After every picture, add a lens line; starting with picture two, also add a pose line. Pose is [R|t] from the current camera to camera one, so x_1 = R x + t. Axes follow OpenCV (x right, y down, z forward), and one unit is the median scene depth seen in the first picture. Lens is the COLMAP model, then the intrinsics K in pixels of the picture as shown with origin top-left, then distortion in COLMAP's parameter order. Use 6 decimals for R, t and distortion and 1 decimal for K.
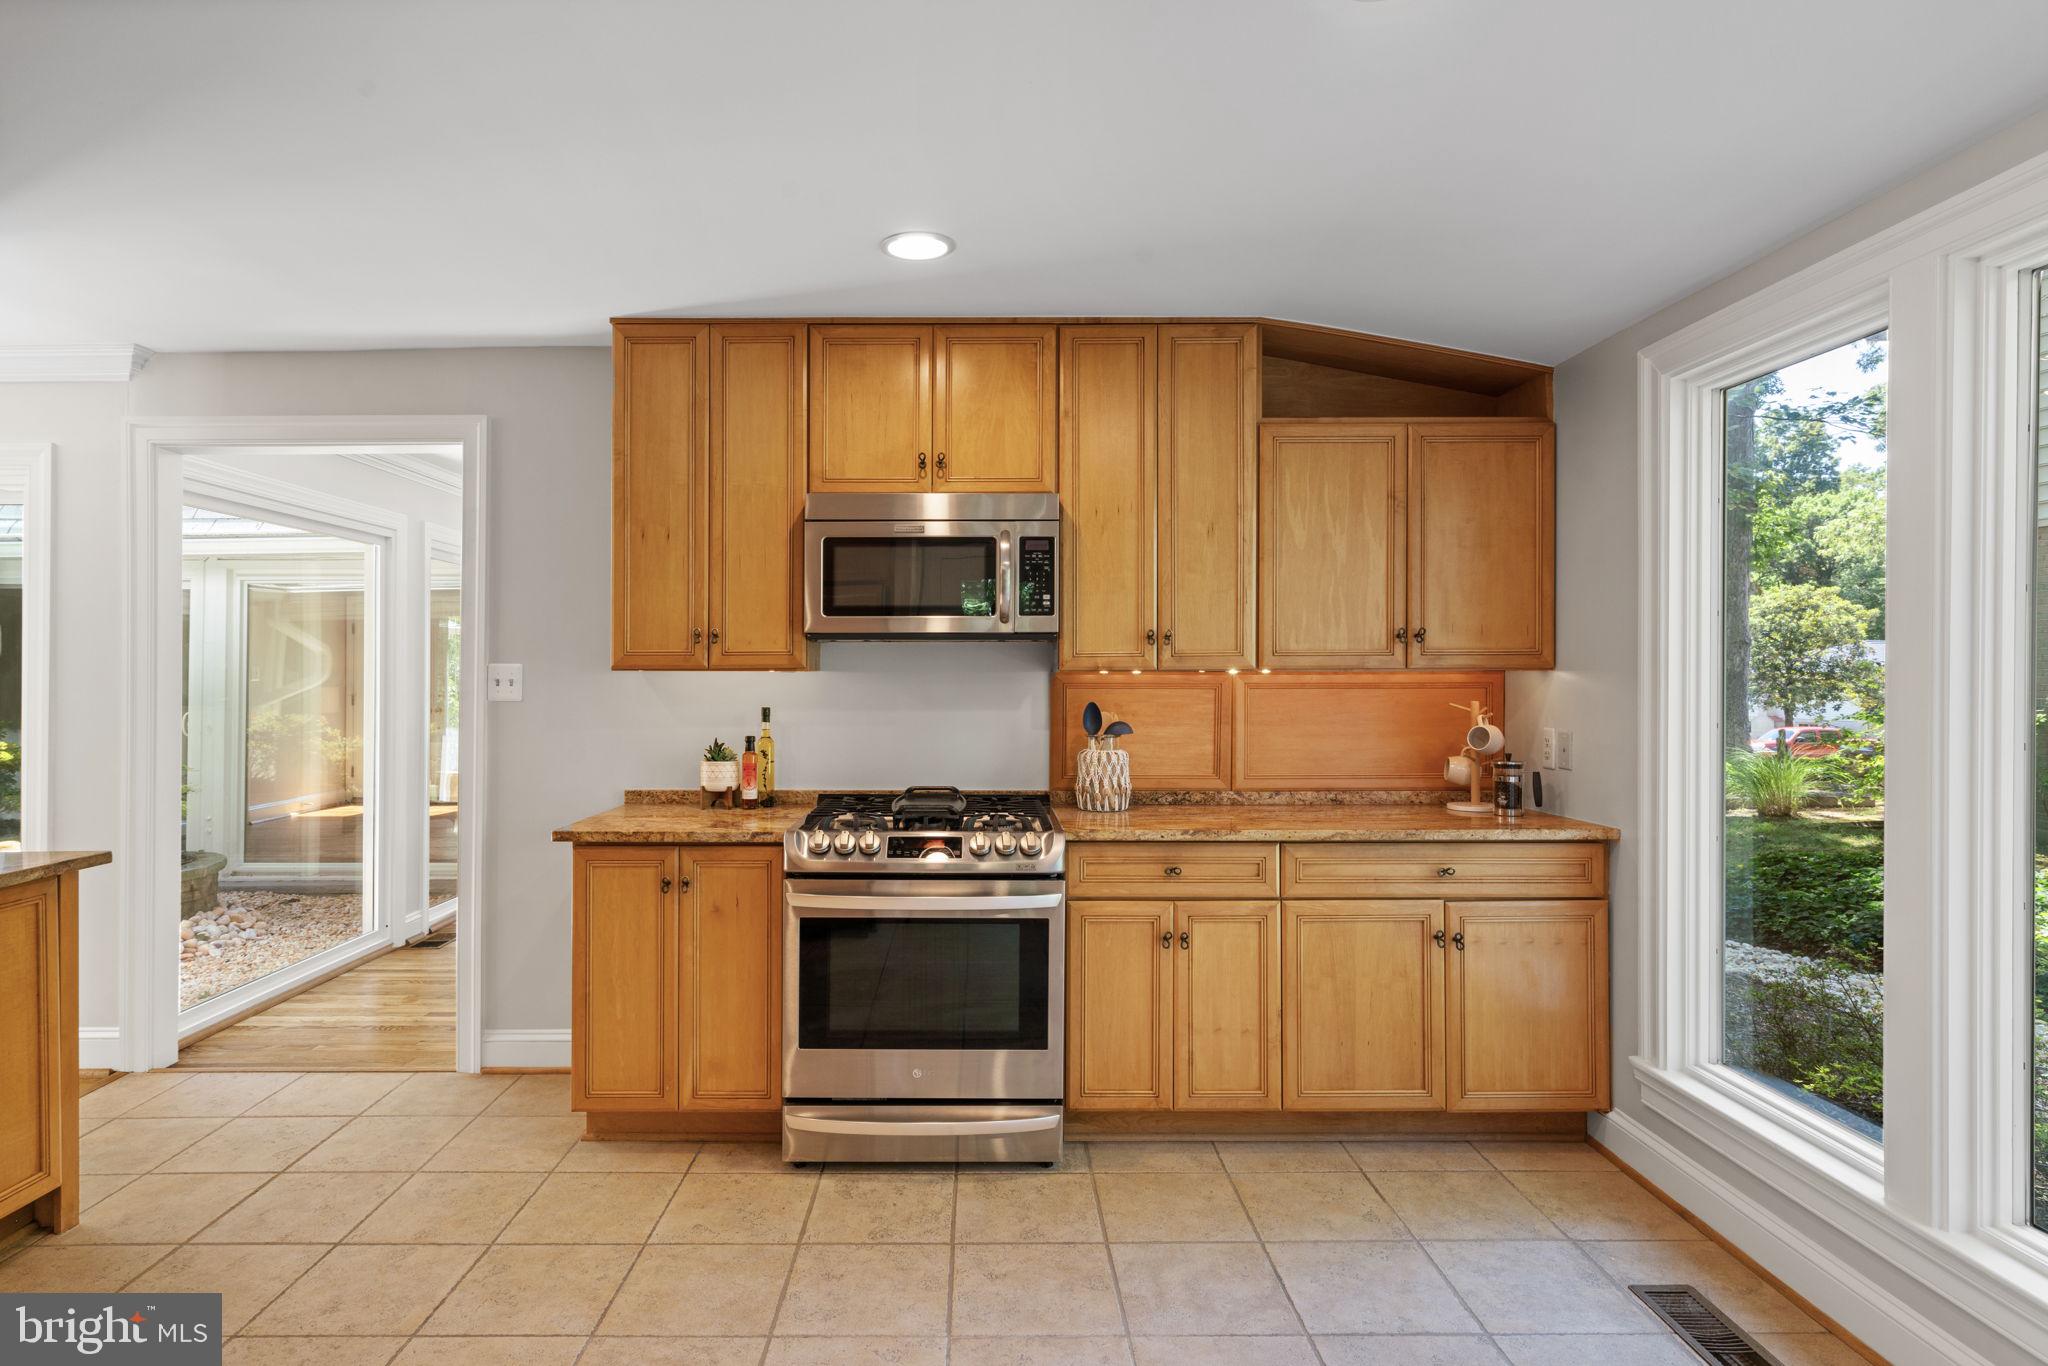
lens RADIAL K [[1105.5, 0, 988.2], [0, 1105.5, 671.5], [0, 0, 1]] dist [0.000791, 0.000982]
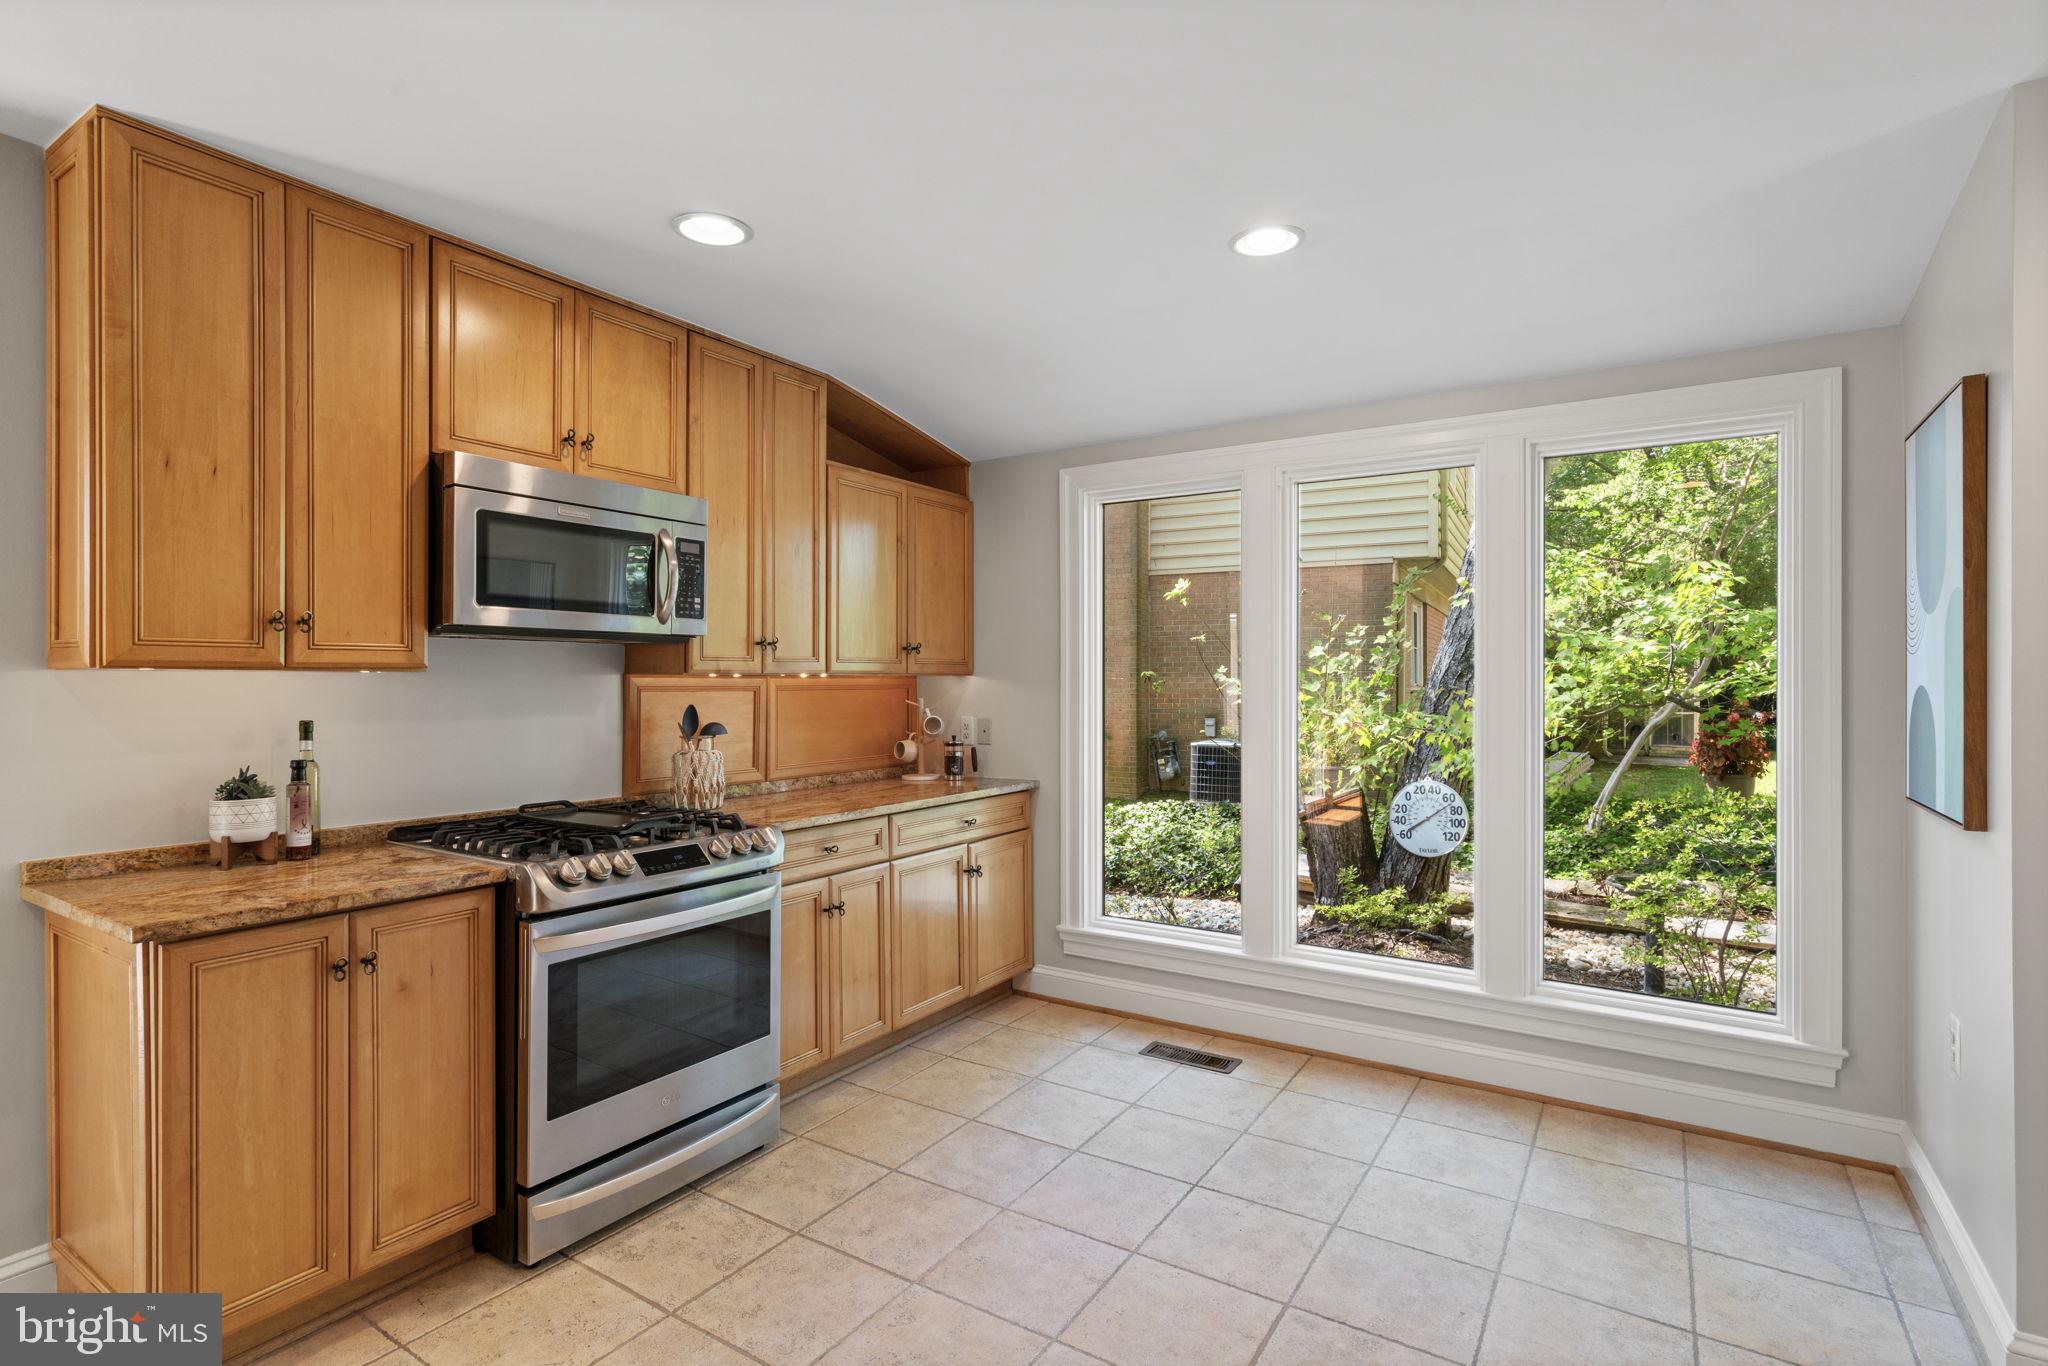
lens RADIAL K [[990.0, 0, 1024.0], [0, 990.0, 683.0], [0, 0, 1]] dist [-0.001145, 0.000067]
pose [[0.543271, -0.001435, 0.839556, -0.532664], [0.000370, 0.999999, 0.001469, 0.006820], [-0.839557, -0.000488, 0.543271, 0.255296]]
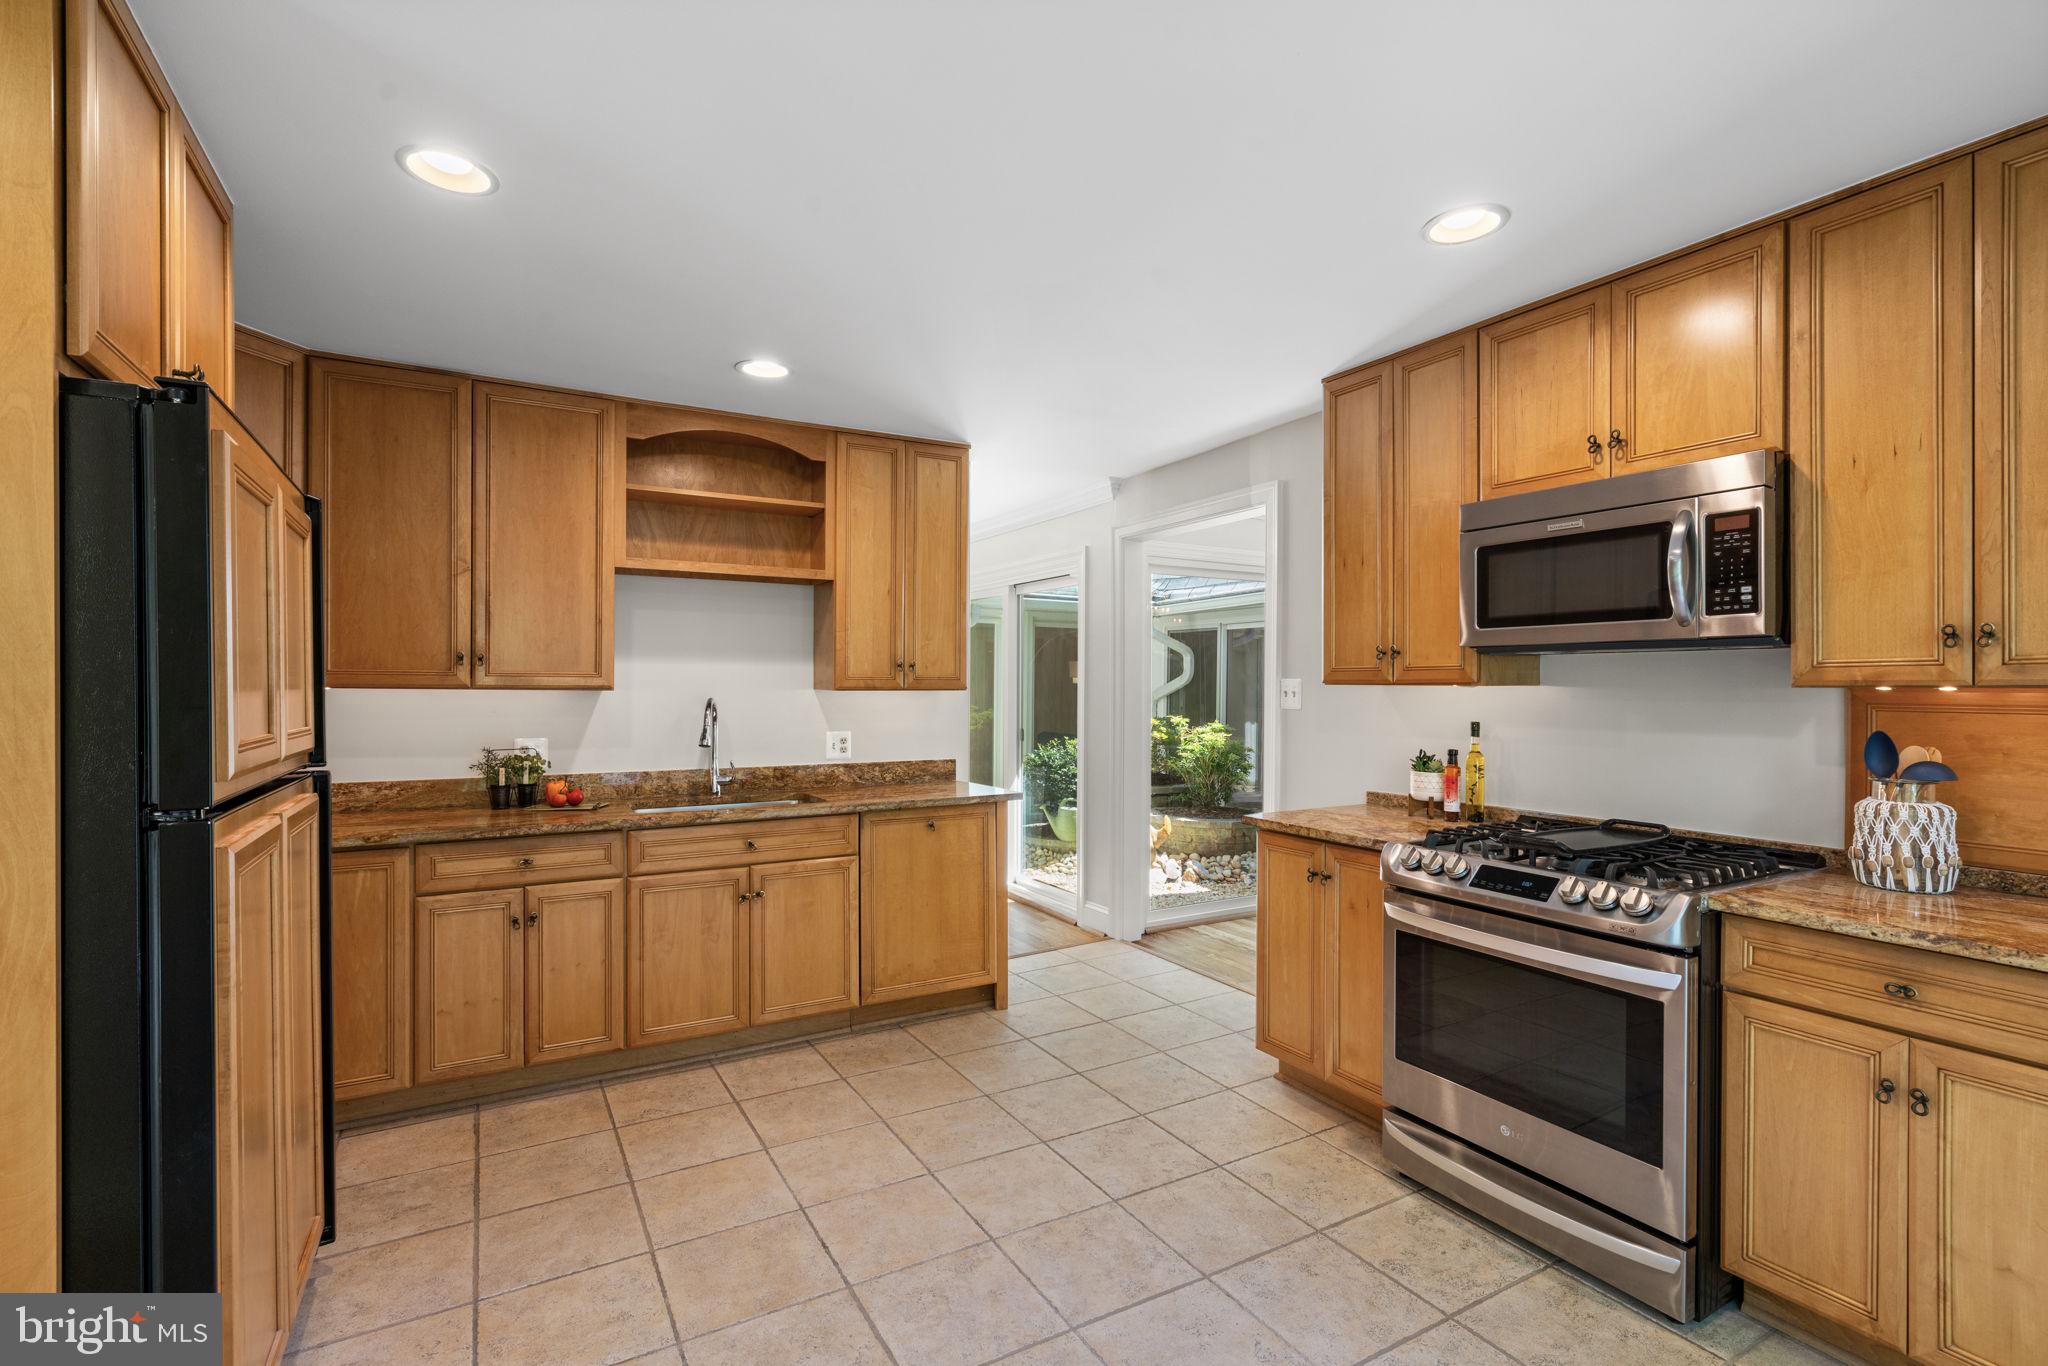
lens RADIAL K [[947.5, 0, 1024.0], [0, 947.5, 683.0], [0, 0, 1]] dist [0.000169, 0.000861]
pose [[0.492374, 0.000384, -0.870384, 0.368307], [-0.001478, 0.999999, -0.000395, -0.001798], [0.870383, 0.001481, 0.492374, 0.242575]]
